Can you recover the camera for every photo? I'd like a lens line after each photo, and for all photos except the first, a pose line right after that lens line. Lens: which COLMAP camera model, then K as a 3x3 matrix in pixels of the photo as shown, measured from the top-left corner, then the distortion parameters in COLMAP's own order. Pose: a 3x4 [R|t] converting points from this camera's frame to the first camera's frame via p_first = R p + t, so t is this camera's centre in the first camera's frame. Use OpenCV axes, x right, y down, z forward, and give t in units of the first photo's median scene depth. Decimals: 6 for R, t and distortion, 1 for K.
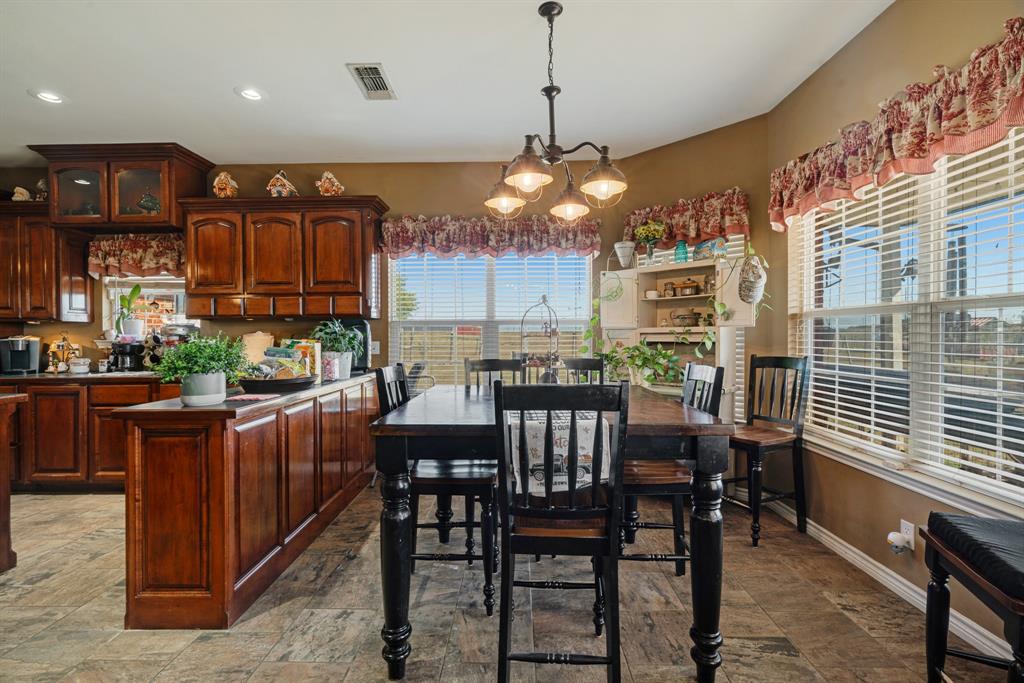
lens RADIAL K [[465.2, 0, 516.2], [0, 465.2, 335.2], [0, 0, 1]] dist [-0.009262, 0.002210]
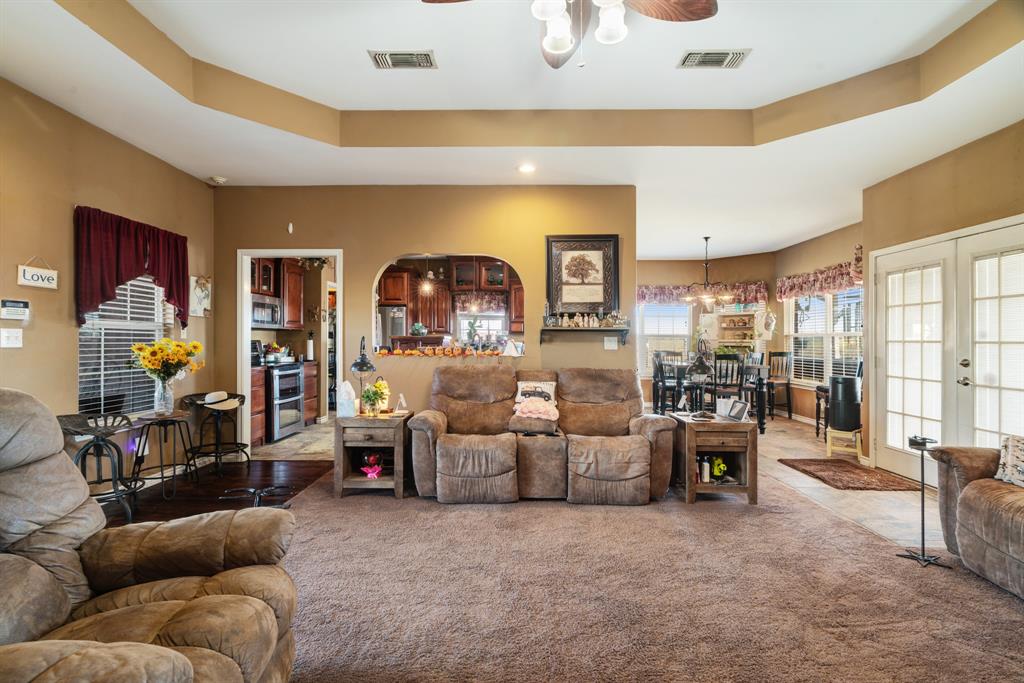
lens RADIAL K [[465.2, 0, 516.0], [0, 465.2, 324.1], [0, 0, 1]] dist [-0.009262, 0.002210]
pose [[0.999917, 0.012256, -0.003862, -0.680617], [-0.012388, 0.999259, -0.036451, 0.003331], [0.003412, 0.036496, 0.999328, -1.205535]]
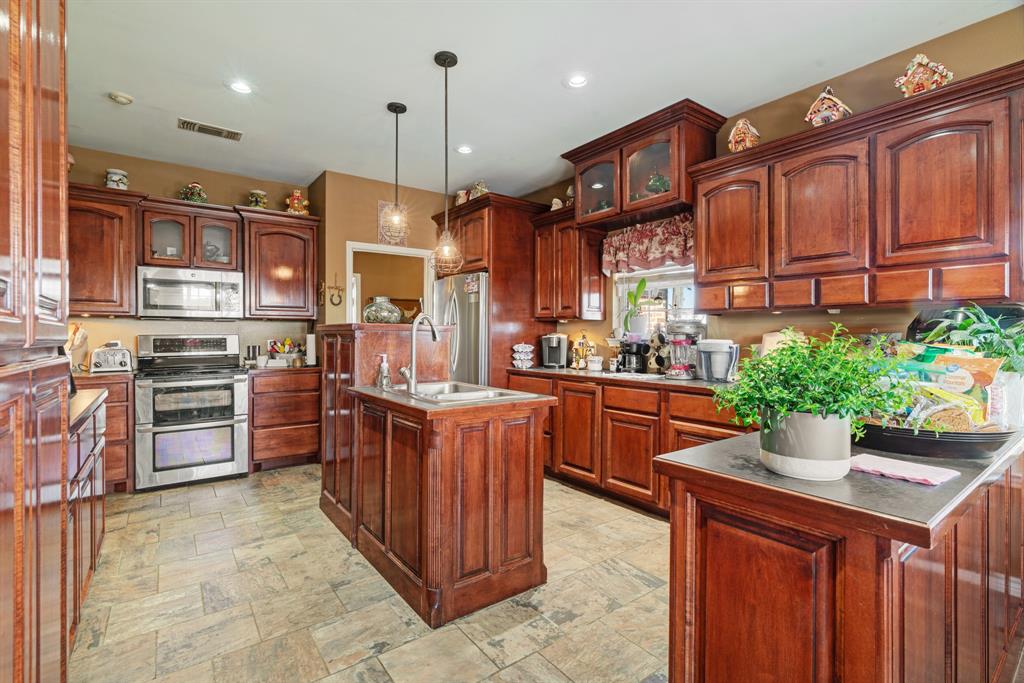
lens RADIAL K [[465.2, 0, 511.7], [0, 465.2, 340.1], [0, 0, 1]] dist [-0.009262, 0.002210]
pose [[0.608173, 0.017883, -0.793603, -0.259645], [-0.009972, 0.999839, 0.014888, 0.001778], [0.793742, -0.001141, 0.608254, 0.247469]]
